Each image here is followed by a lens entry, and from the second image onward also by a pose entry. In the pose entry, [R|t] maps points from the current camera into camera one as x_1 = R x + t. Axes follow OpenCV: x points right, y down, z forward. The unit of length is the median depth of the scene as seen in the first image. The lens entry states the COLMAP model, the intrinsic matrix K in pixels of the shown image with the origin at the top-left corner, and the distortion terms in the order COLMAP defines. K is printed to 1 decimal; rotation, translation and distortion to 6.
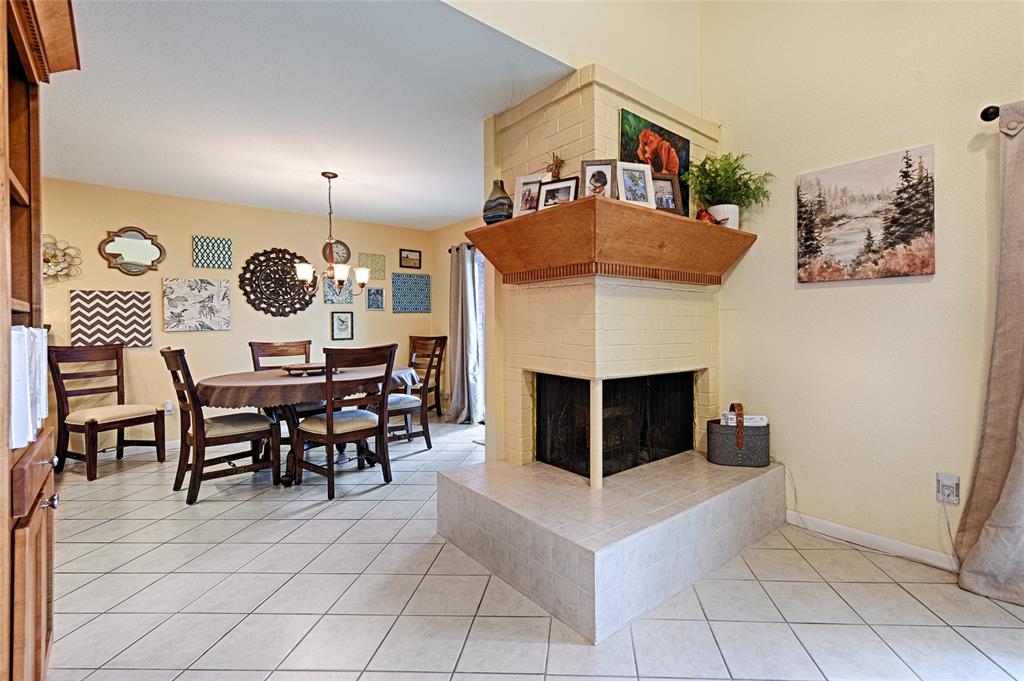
lens RADIAL K [[476.4, 0, 568.2], [0, 476.4, 321.1], [0, 0, 1]] dist [0.012179, -0.002543]
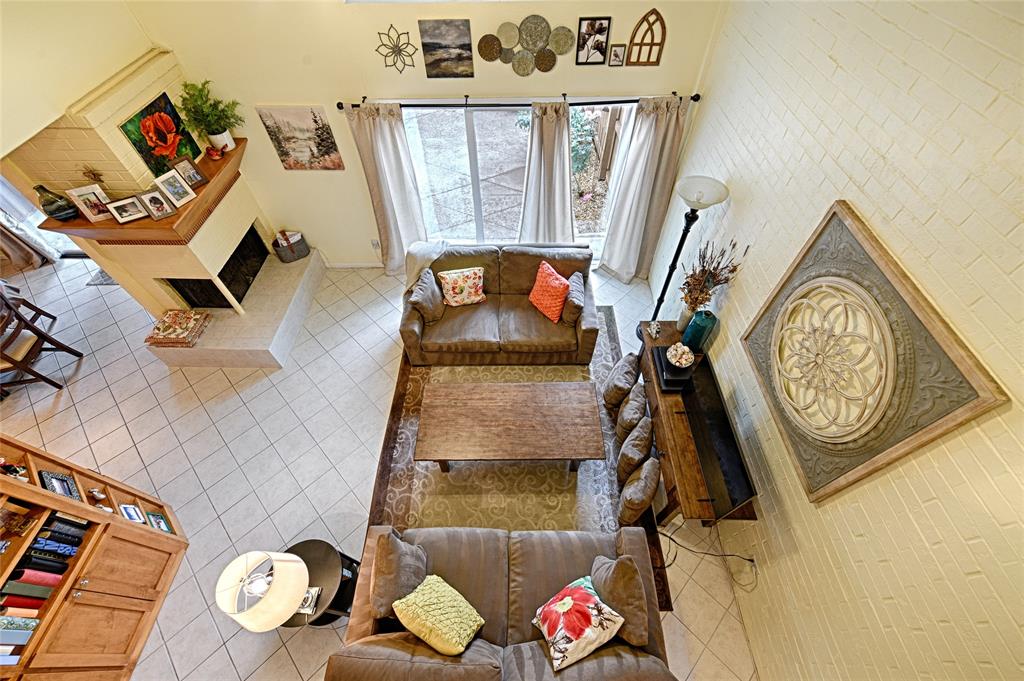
lens RADIAL K [[413.3, 0, 519.2], [0, 413.3, 335.3], [0, 0, 1]] dist [0.007234, -0.000223]
pose [[0.678008, -0.572889, 0.460547, -0.006717], [-0.003370, 0.624119, 0.781322, -0.593200], [-0.735047, -0.531295, 0.421227, -0.429997]]
